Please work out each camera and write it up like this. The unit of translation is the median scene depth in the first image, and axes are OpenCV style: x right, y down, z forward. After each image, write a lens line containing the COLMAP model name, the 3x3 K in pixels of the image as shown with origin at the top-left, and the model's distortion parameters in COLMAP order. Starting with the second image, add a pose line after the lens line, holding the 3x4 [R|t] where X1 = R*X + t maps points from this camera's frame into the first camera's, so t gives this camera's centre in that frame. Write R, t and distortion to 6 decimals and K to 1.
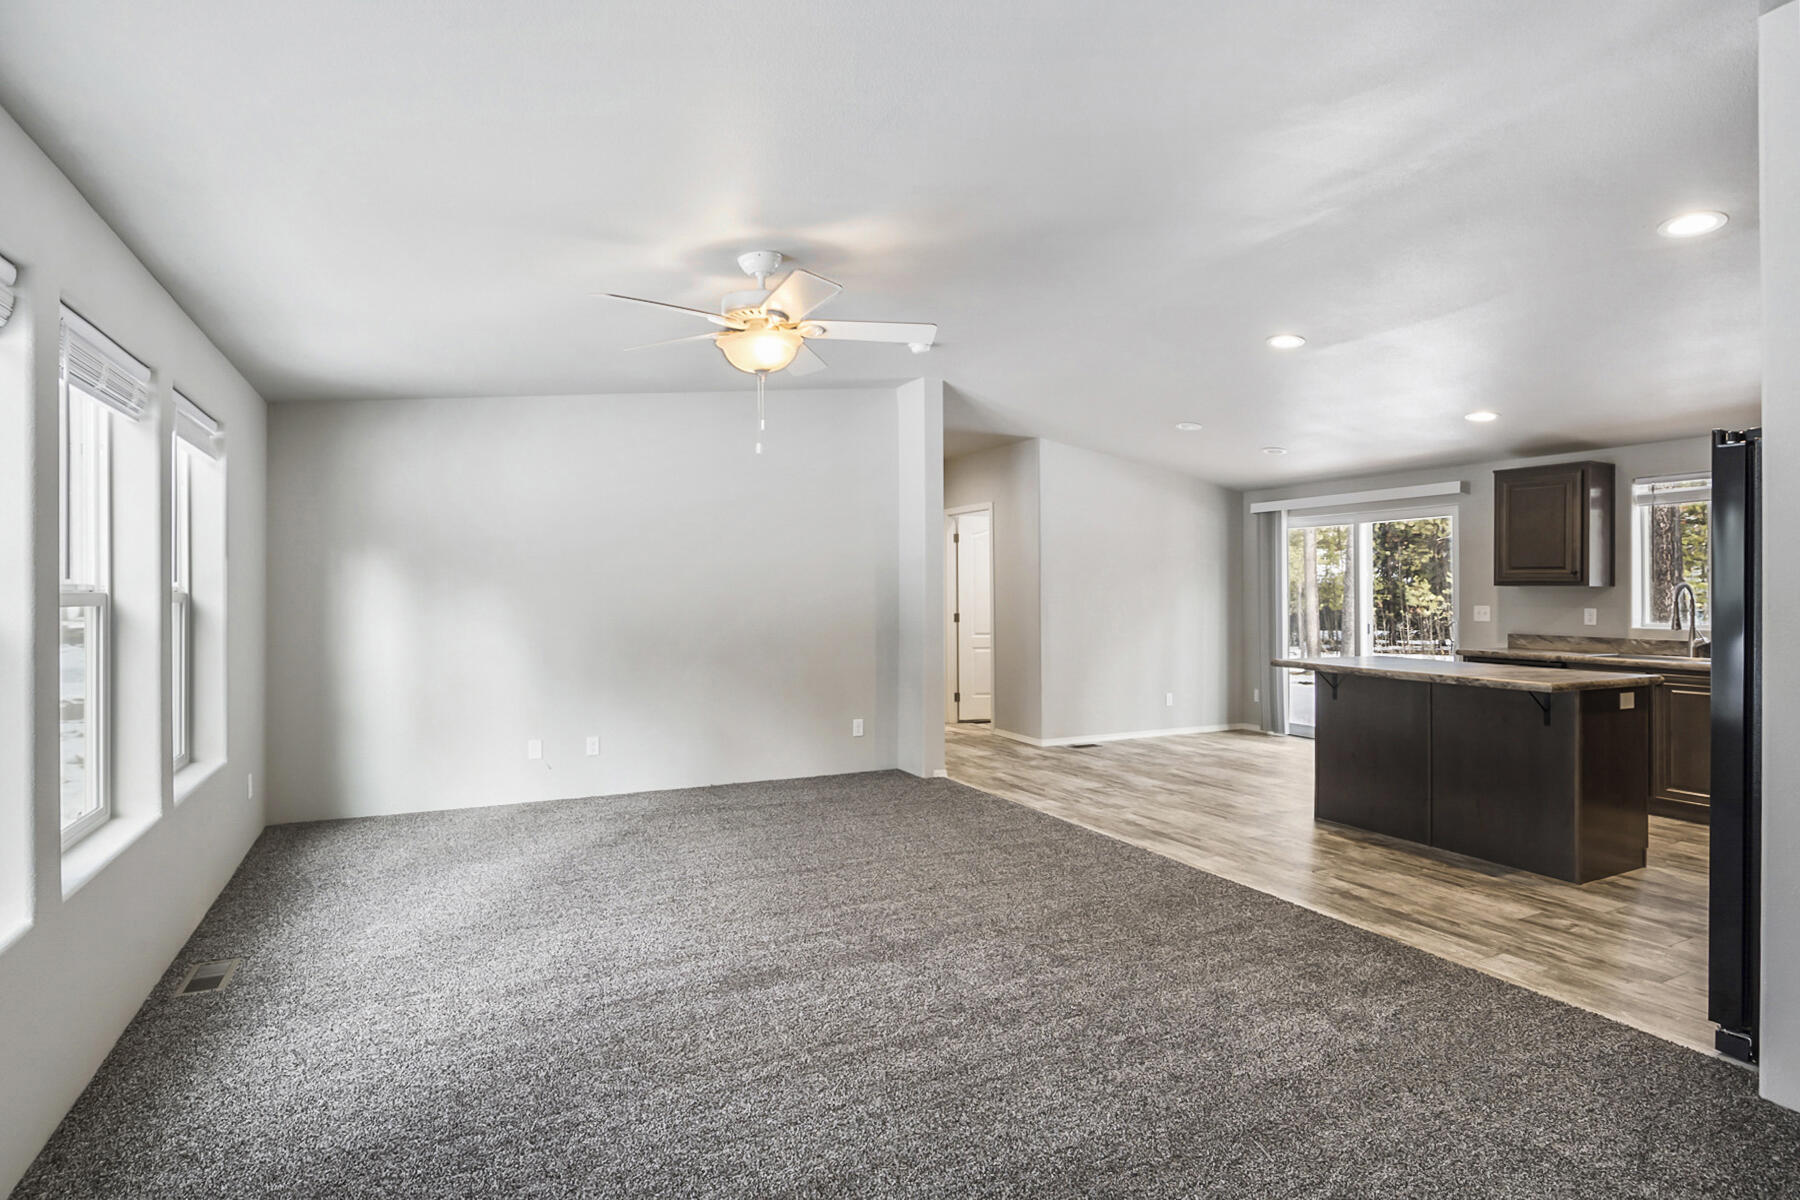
lens RADIAL K [[904.6, 0, 909.3], [0, 904.6, 595.7], [0, 0, 1]] dist [-0.023027, 0.011589]
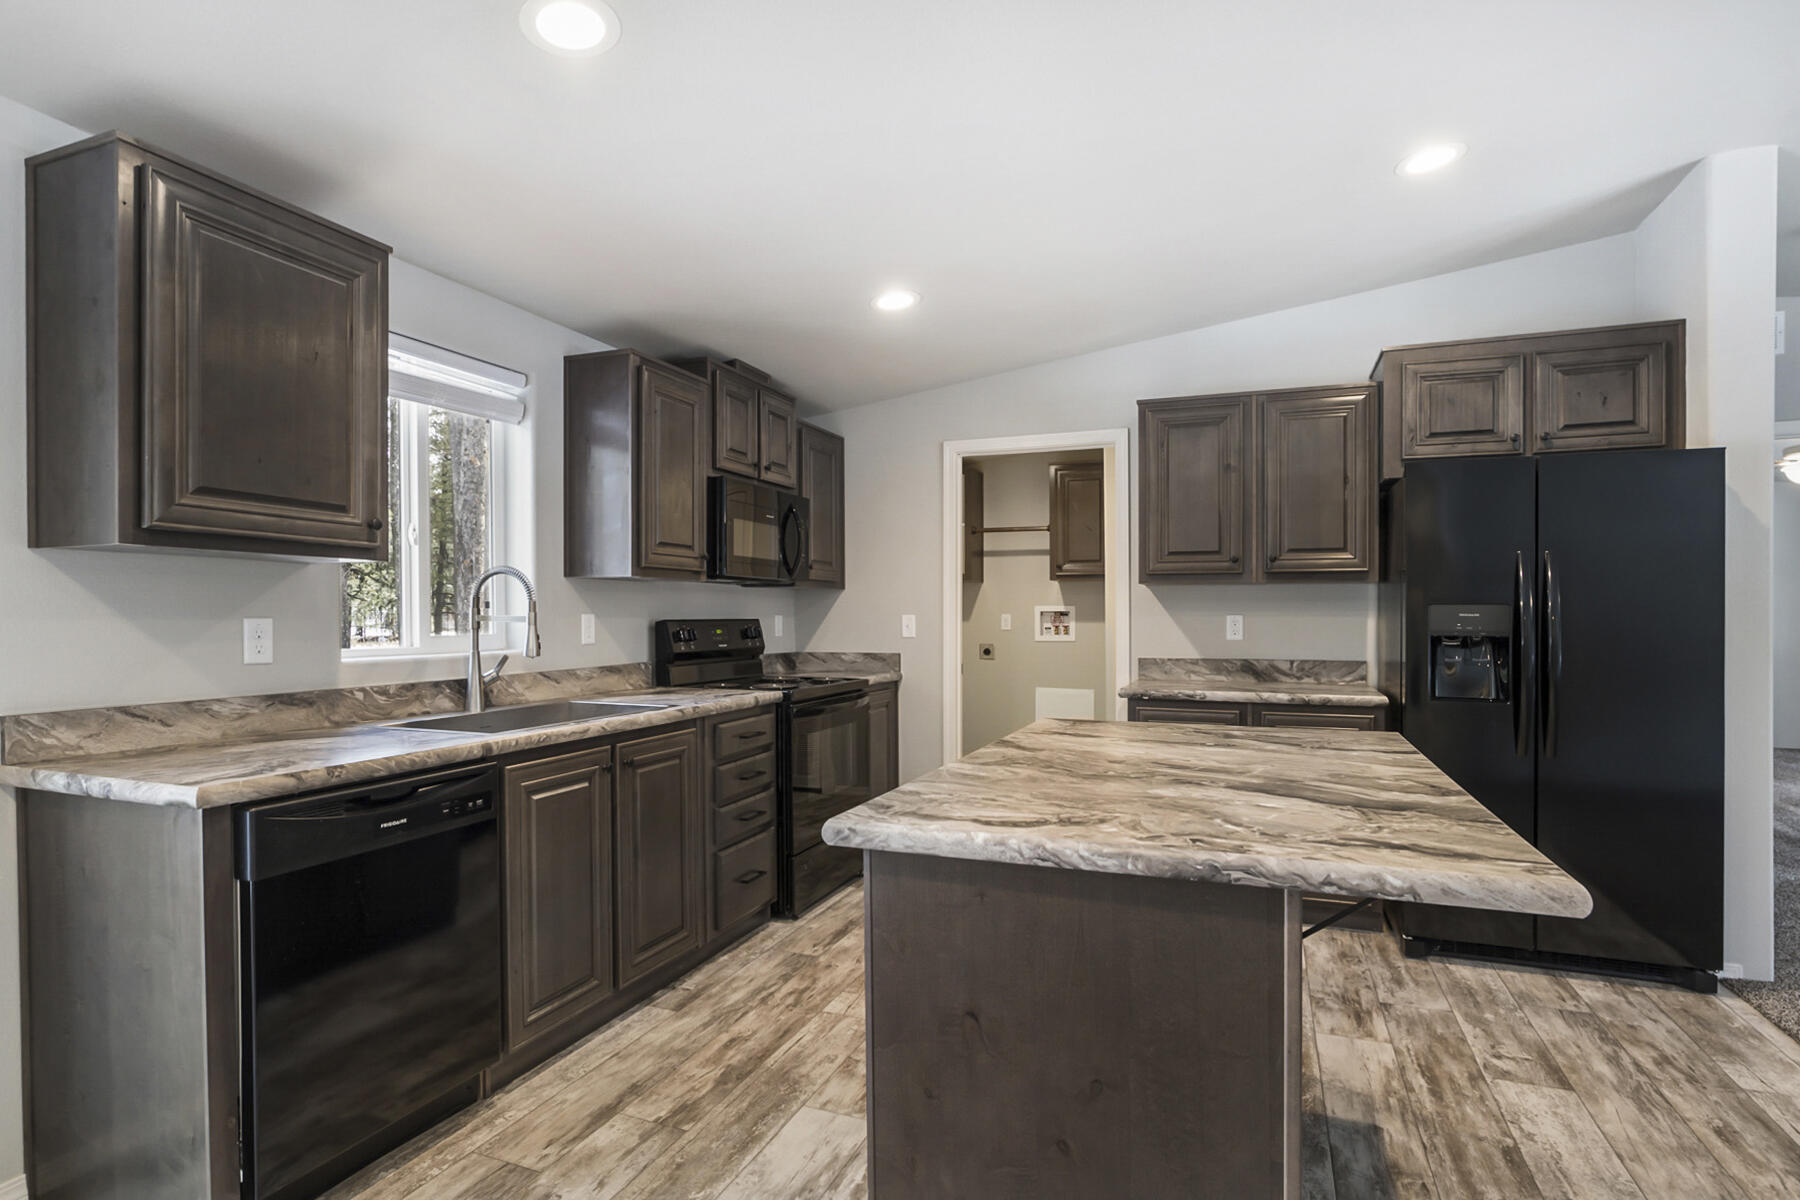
lens RADIAL K [[923.4, 0, 898.8], [0, 923.4, 621.3], [0, 0, 1]] dist [-0.003512, -0.000174]
pose [[-0.654764, -0.012338, 0.755733, 0.454178], [-0.000335, 0.999871, 0.016033, 0.013847], [-0.755834, 0.010245, -0.654684, 1.622288]]
